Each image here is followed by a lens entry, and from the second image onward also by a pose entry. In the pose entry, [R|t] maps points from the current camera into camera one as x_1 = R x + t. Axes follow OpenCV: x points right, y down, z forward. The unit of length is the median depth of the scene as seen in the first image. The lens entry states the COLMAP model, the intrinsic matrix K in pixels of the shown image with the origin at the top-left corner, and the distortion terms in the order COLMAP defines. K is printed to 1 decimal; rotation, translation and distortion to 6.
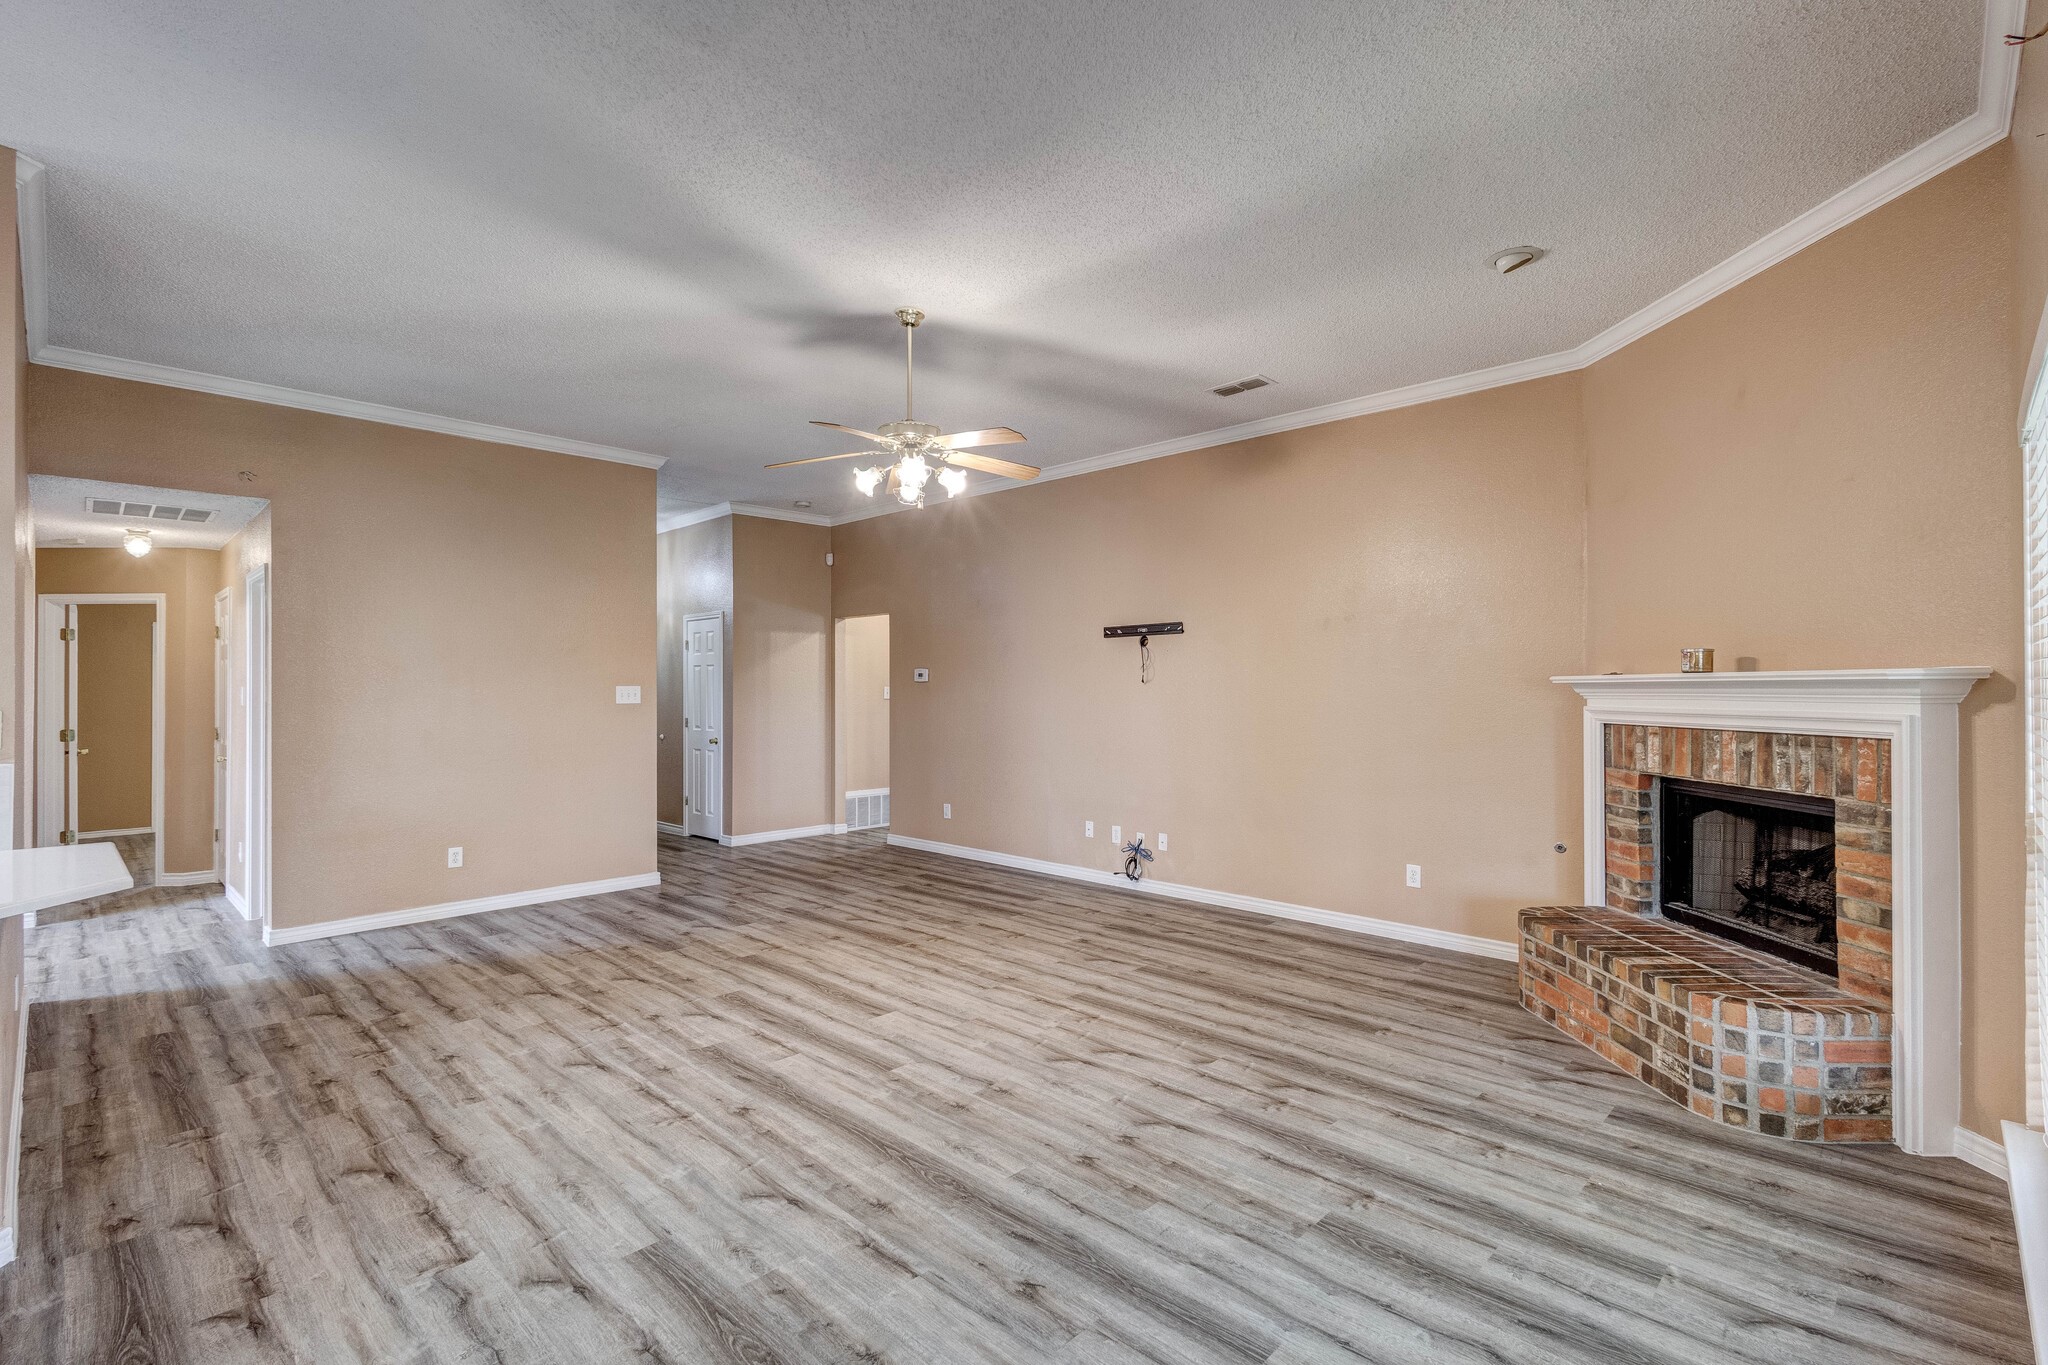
lens RADIAL K [[938.3, 0, 1024.0], [0, 938.3, 682.5], [0, 0, 1]] dist [0.003083, 0.000680]
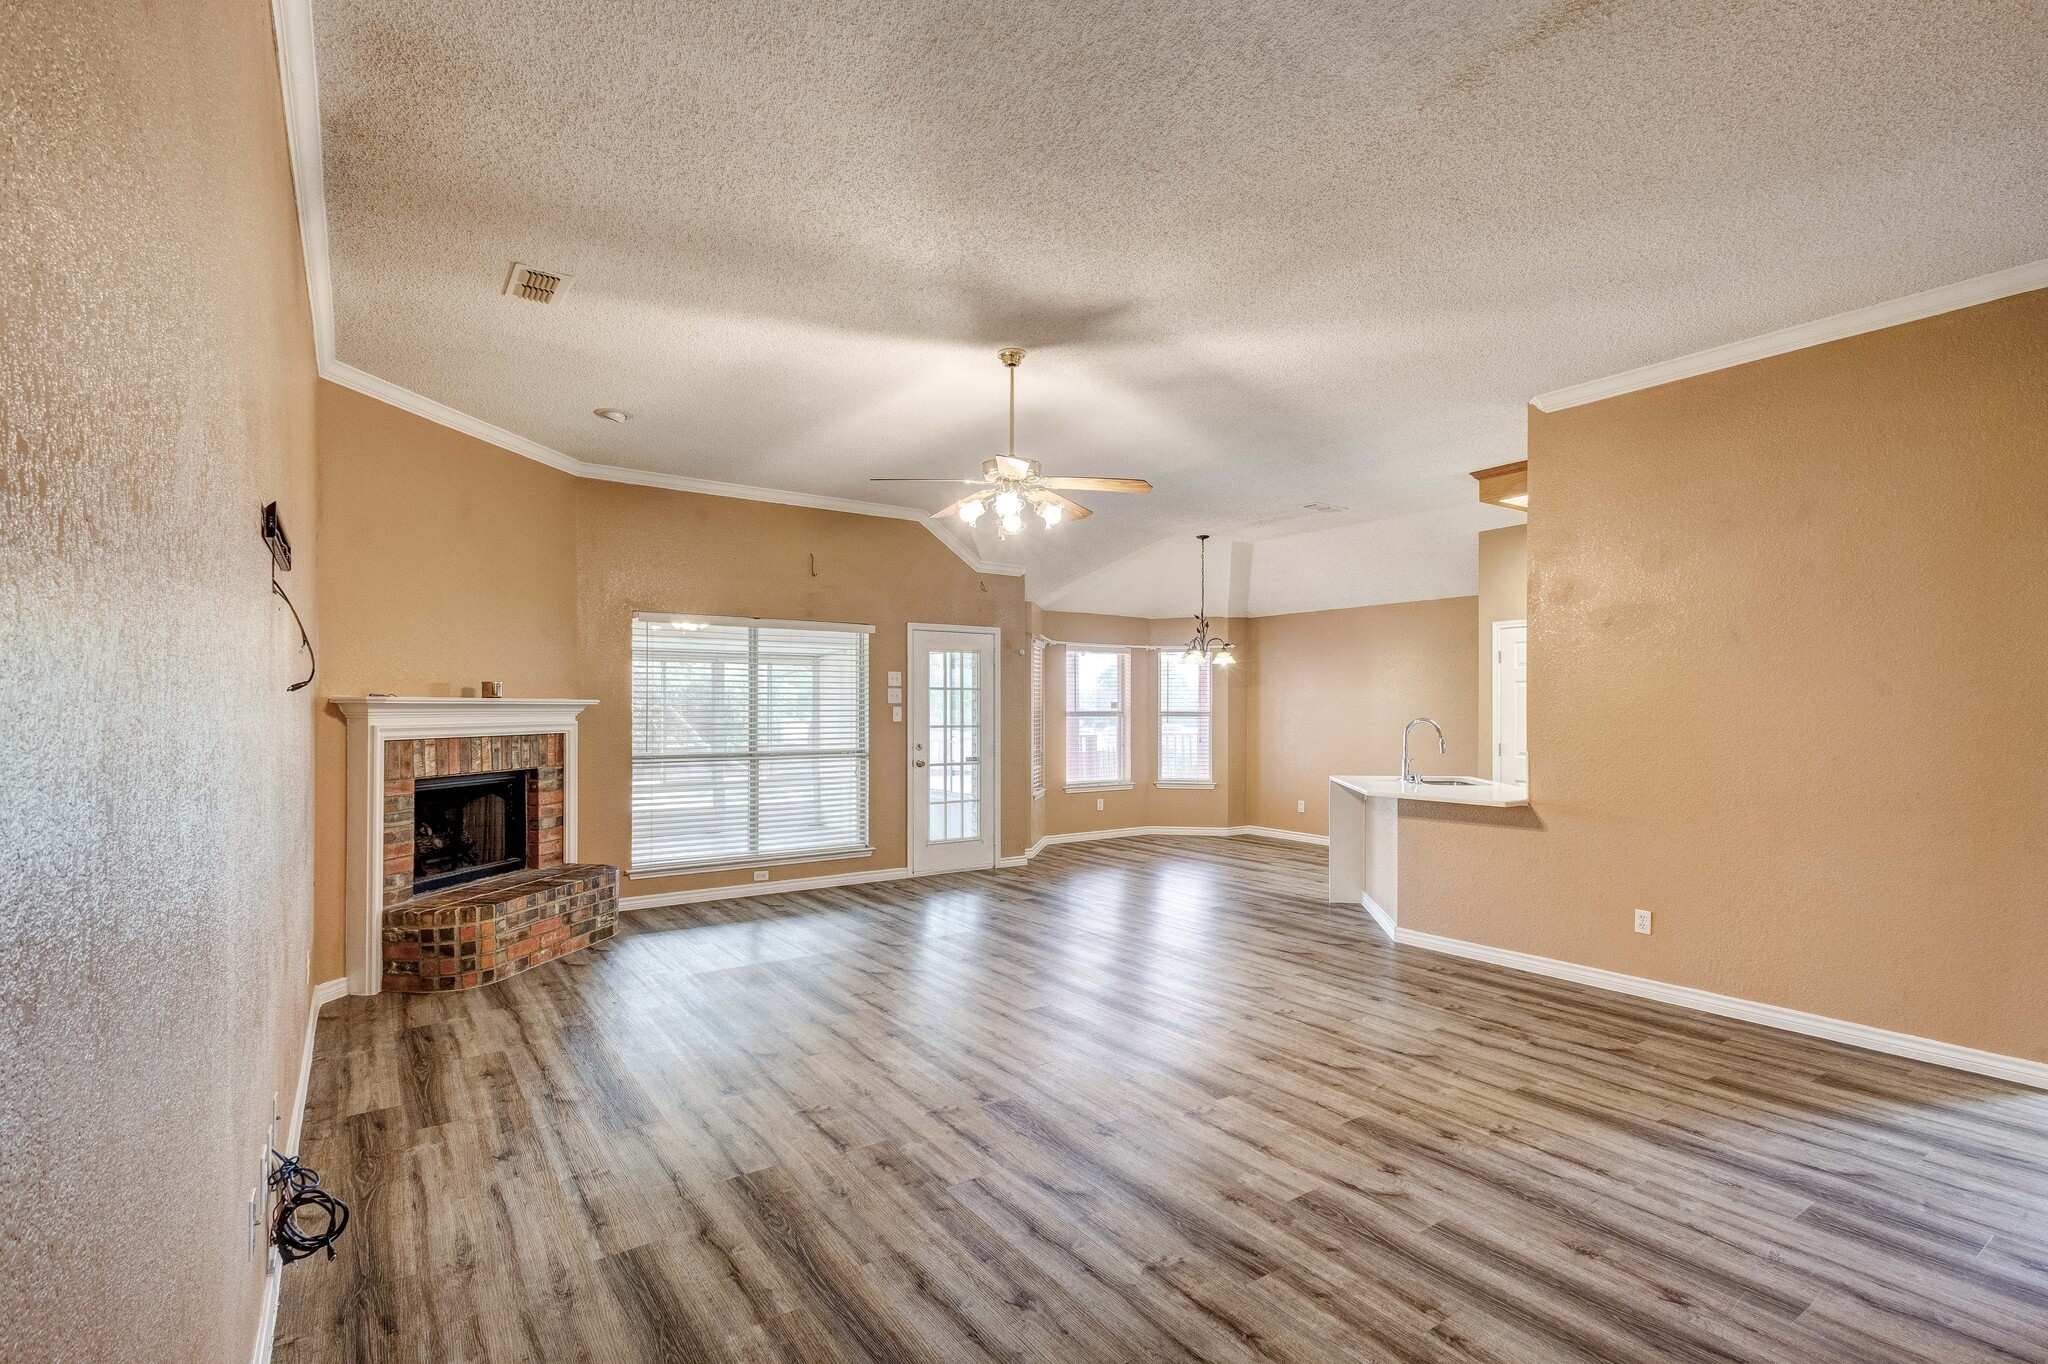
lens RADIAL K [[941.1, 0, 1024.0], [0, 941.1, 682.0], [0, 0, 1]] dist [0.020365, -0.009840]
pose [[-0.982187, 0.006283, 0.187803, -0.346740], [-0.000372, 0.999374, -0.035380, 0.015307], [-0.187907, -0.034820, -0.981569, 2.108657]]
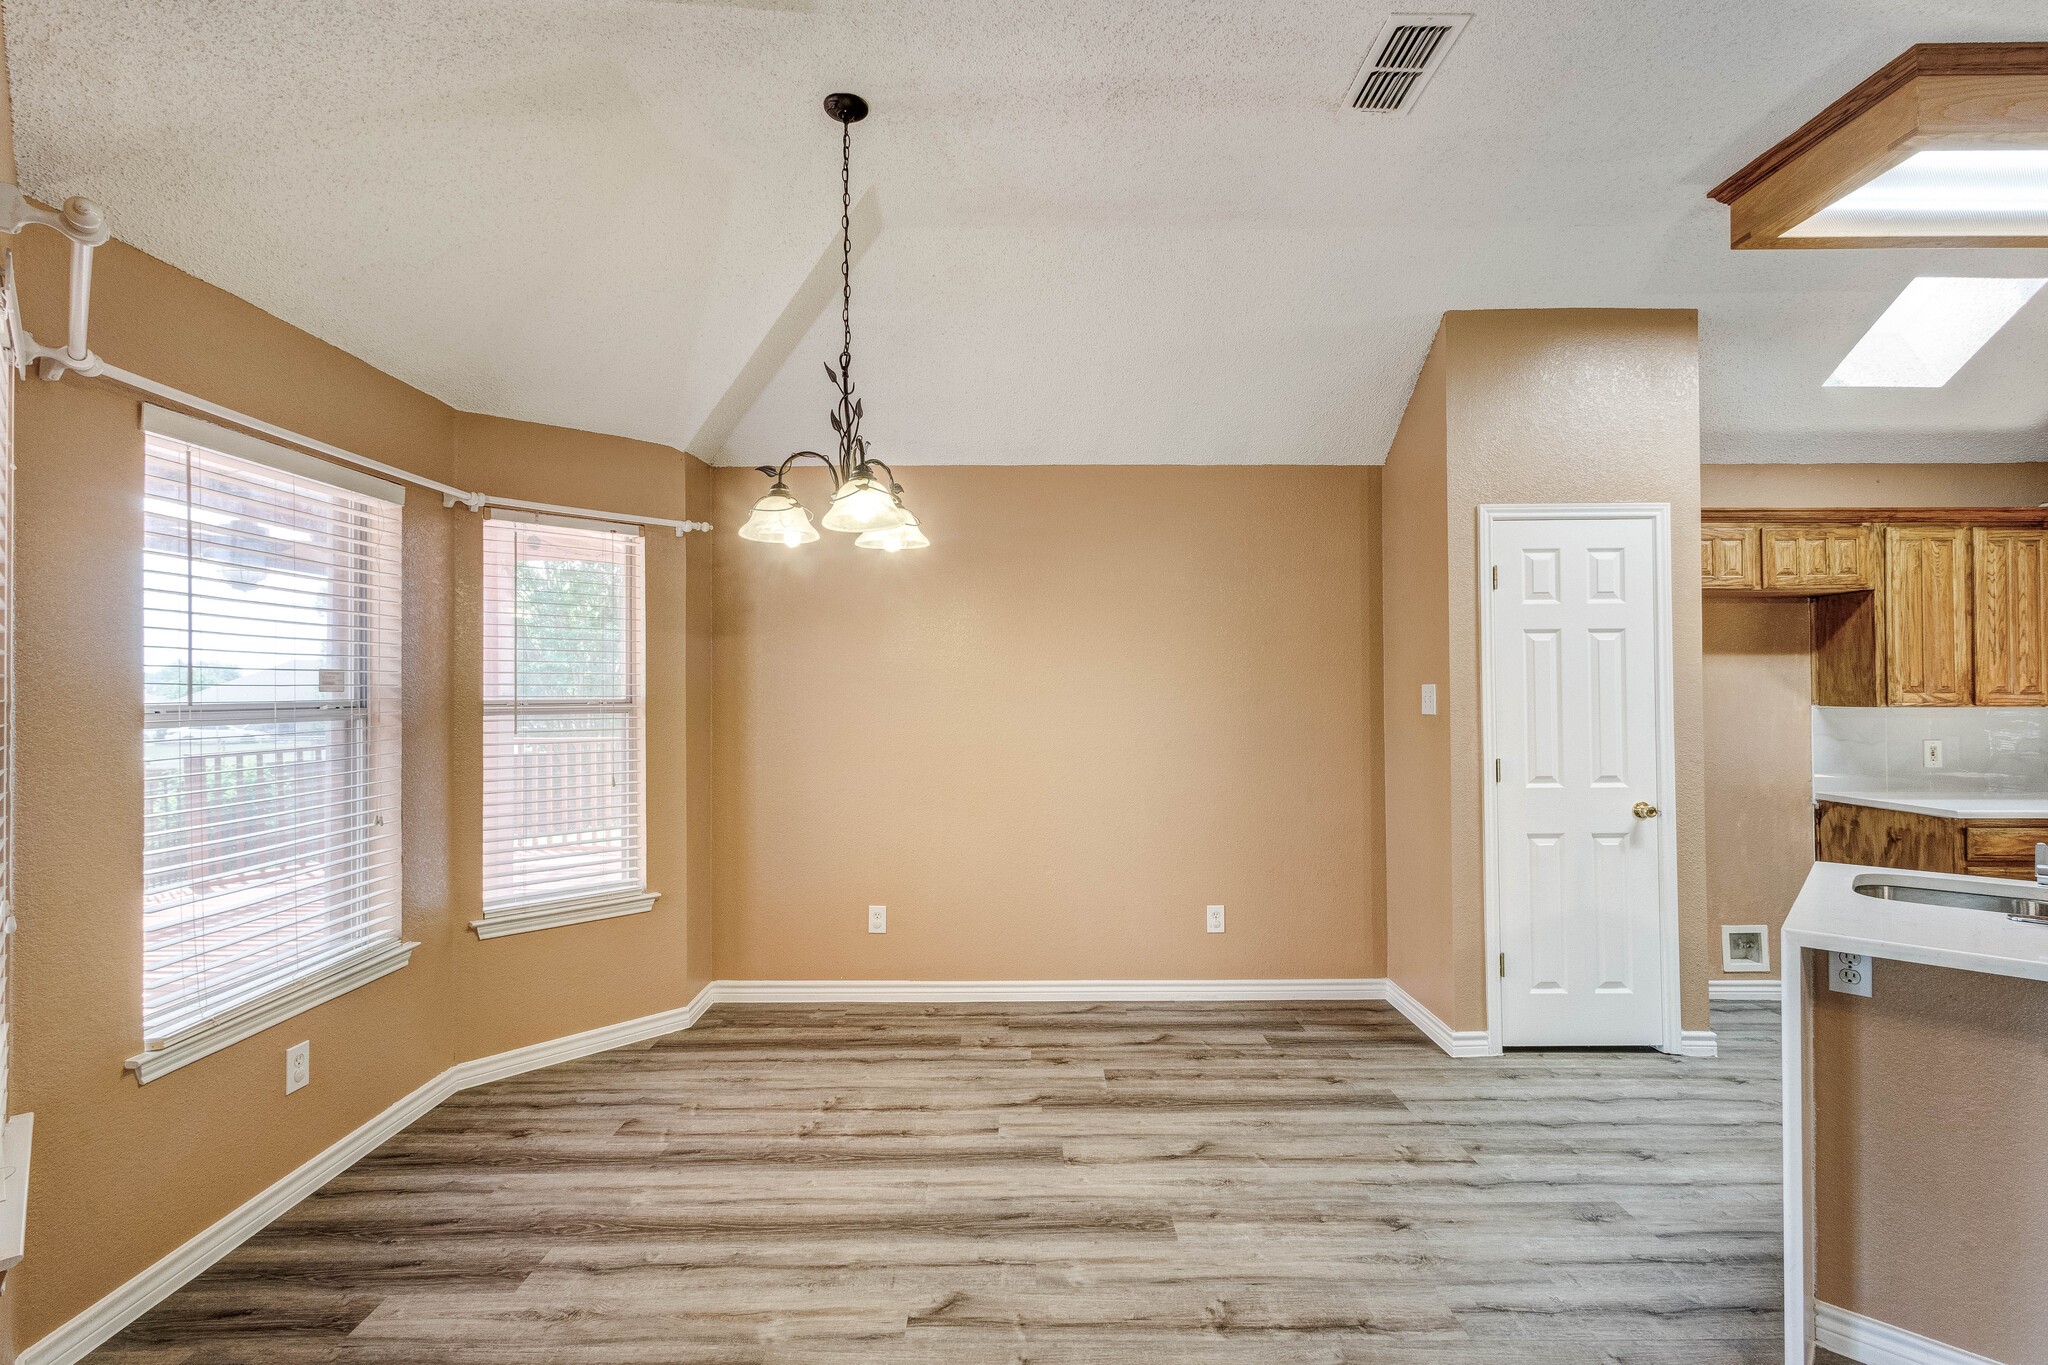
lens RADIAL K [[941.1, 0, 1024.0], [0, 941.1, 682.5], [0, 0, 1]] dist [0.020365, -0.009840]
pose [[-0.712376, 0.002843, -0.701793, 0.038441], [0.010389, 0.999925, -0.006495, -0.001732], [0.701721, -0.011918, -0.712352, 0.370781]]
